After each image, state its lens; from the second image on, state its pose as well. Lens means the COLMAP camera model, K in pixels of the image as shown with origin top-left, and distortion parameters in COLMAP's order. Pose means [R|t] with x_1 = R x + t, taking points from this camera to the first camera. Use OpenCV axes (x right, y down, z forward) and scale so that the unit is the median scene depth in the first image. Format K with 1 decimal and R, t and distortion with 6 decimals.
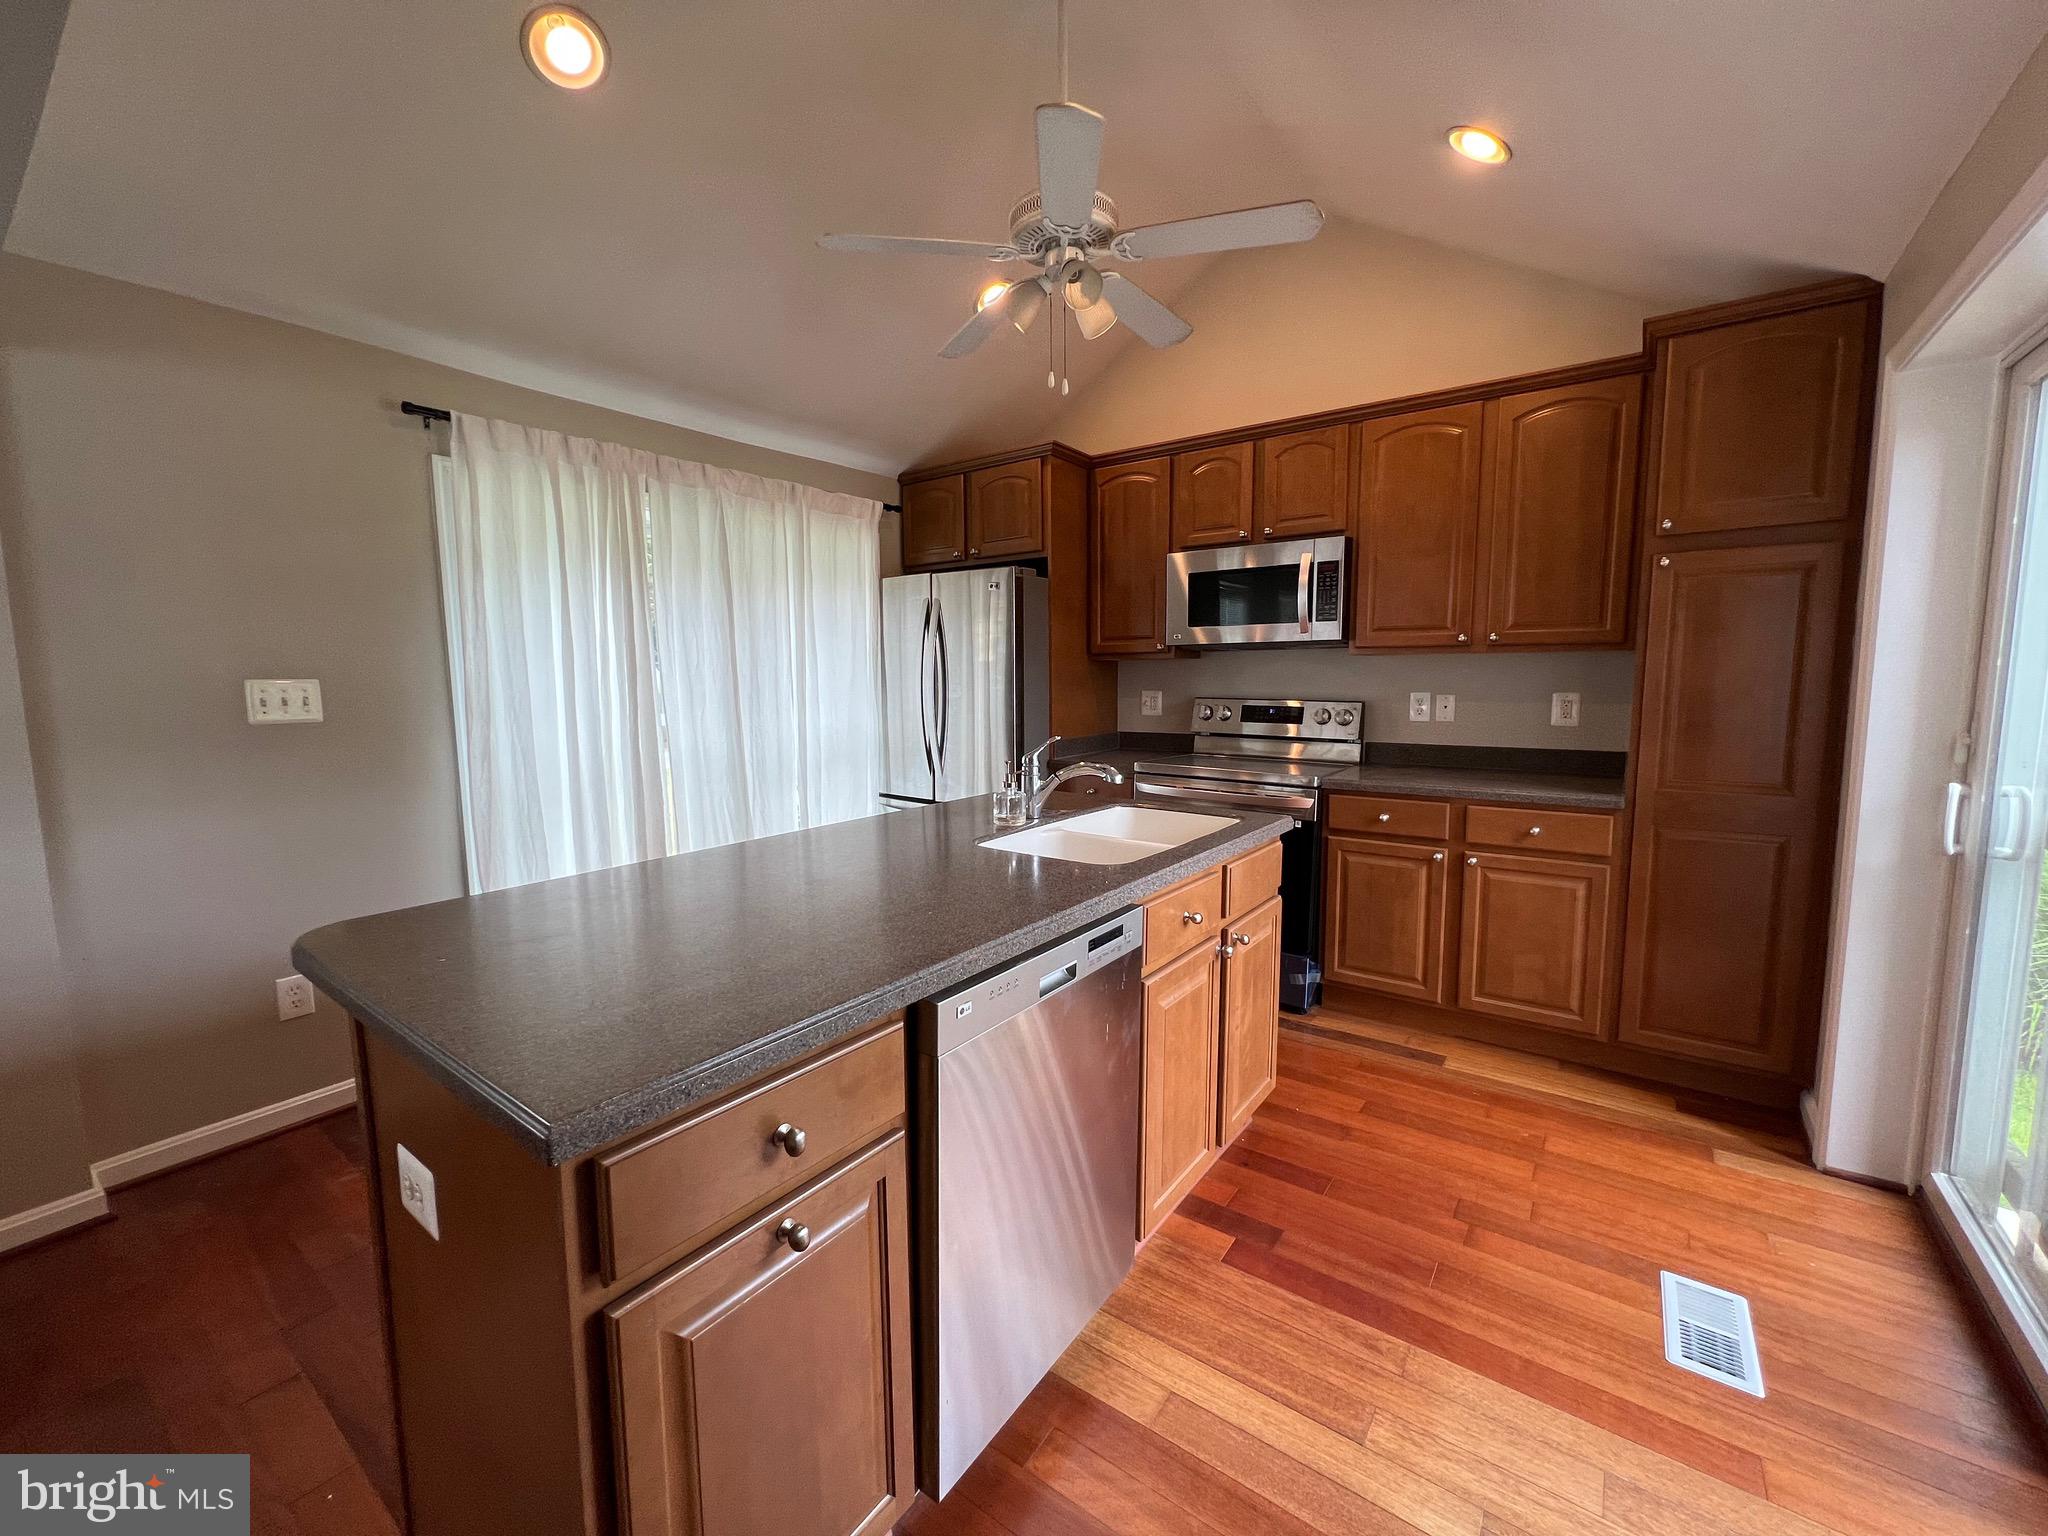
lens RADIAL K [[825.3, 0, 1017.6], [0, 825.3, 766.2], [0, 0, 1]] dist [0.000600, 0.000519]
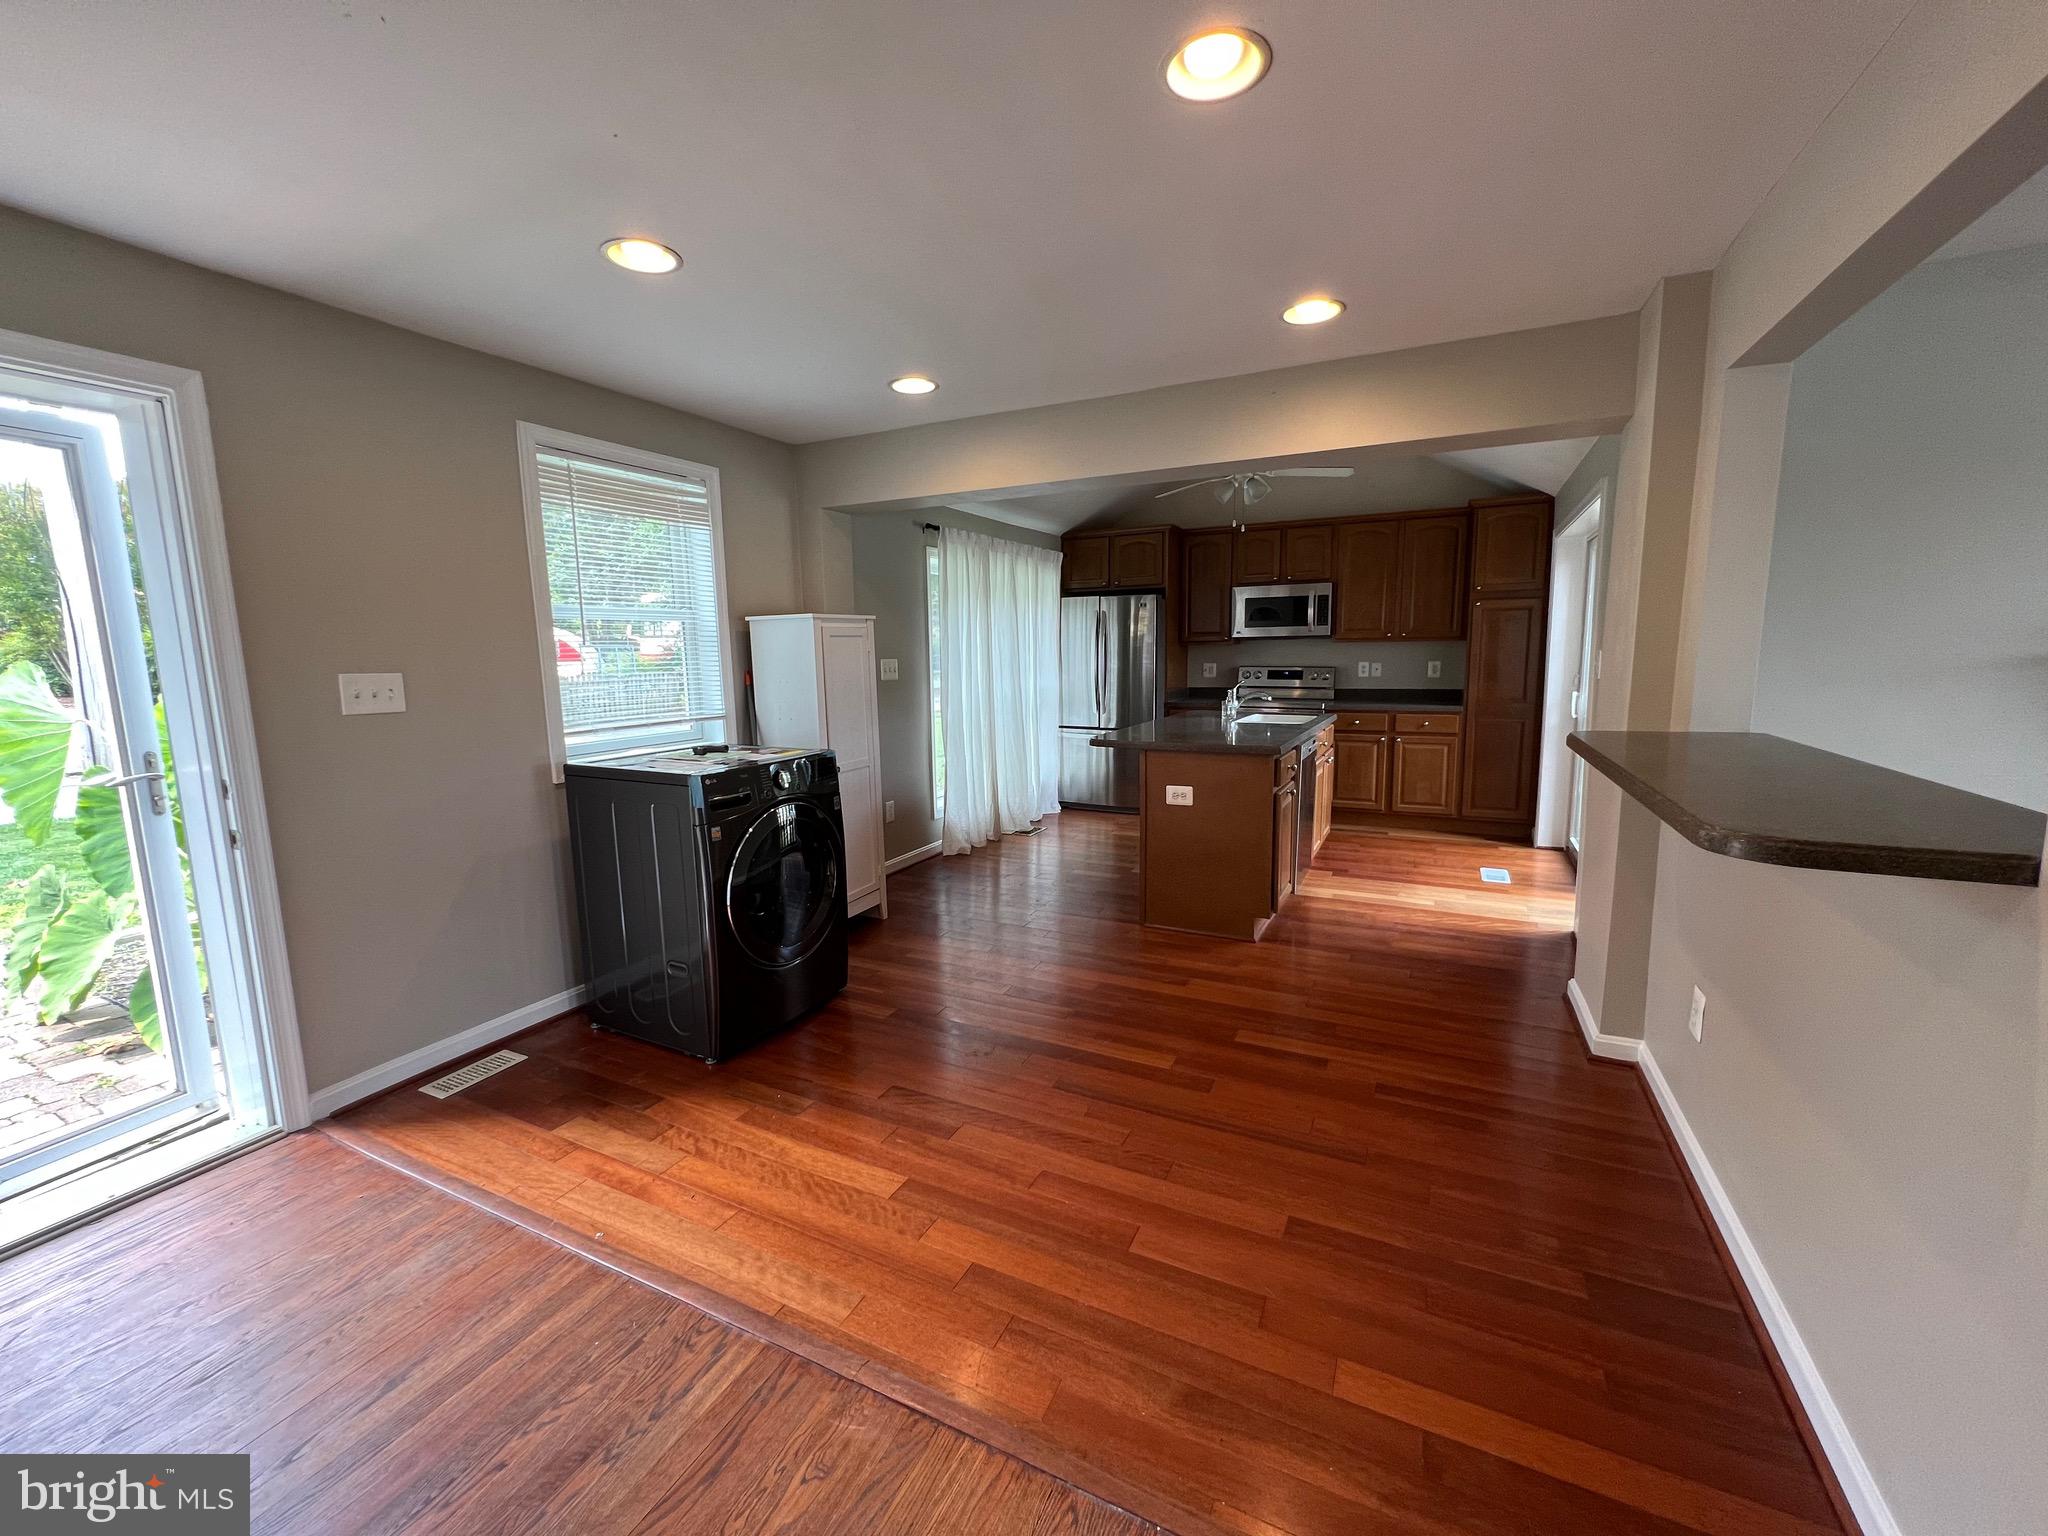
lens RADIAL K [[825.3, 0, 1017.6], [0, 825.3, 766.2], [0, 0, 1]] dist [0.000600, 0.000519]
pose [[0.986864, -0.028778, 0.158969, -0.745420], [0.024799, 0.999329, 0.026956, 0.098009], [-0.159638, -0.022660, 0.986915, -0.930416]]
